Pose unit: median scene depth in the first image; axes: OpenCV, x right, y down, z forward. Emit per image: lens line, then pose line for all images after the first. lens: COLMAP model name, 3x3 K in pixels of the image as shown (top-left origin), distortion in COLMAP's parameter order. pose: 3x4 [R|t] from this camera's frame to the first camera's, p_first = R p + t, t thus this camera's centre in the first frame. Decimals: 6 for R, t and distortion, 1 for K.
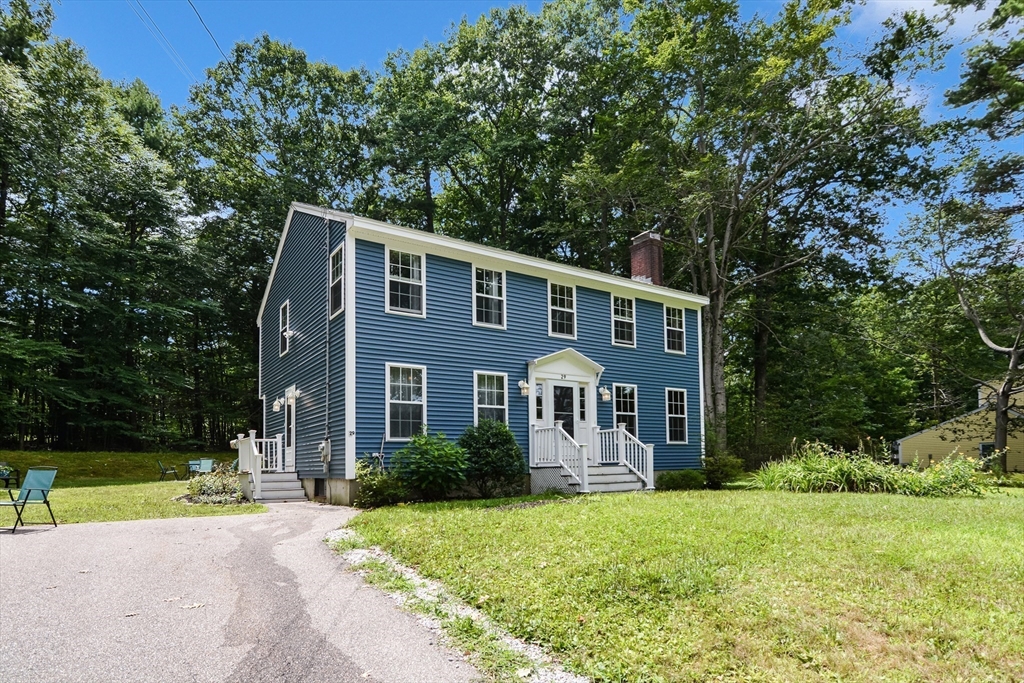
lens RADIAL K [[524.7, 0, 513.2], [0, 524.7, 379.8], [0, 0, 1]] dist [0.000087, 0.000151]
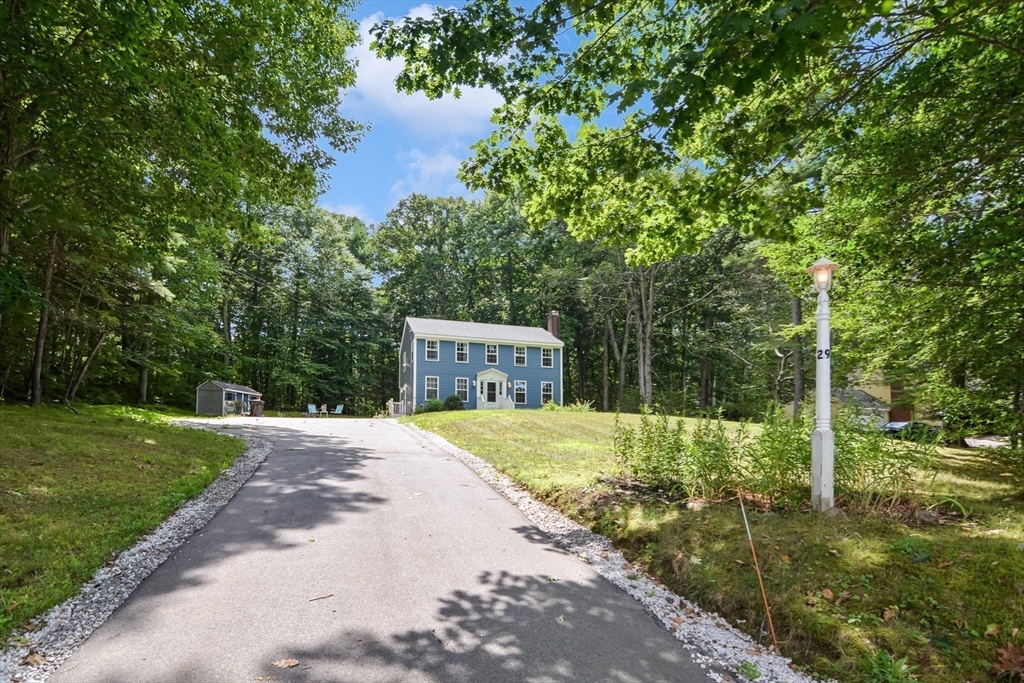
lens RADIAL K [[503.8, 0, 505.4], [0, 503.8, 334.6], [0, 0, 1]] dist [0.002279, -0.000889]
pose [[0.947739, -0.046127, -0.315695, 1.042676], [0.023609, 0.996920, -0.074786, -0.038786], [0.318173, 0.063424, 0.945909, -1.539499]]
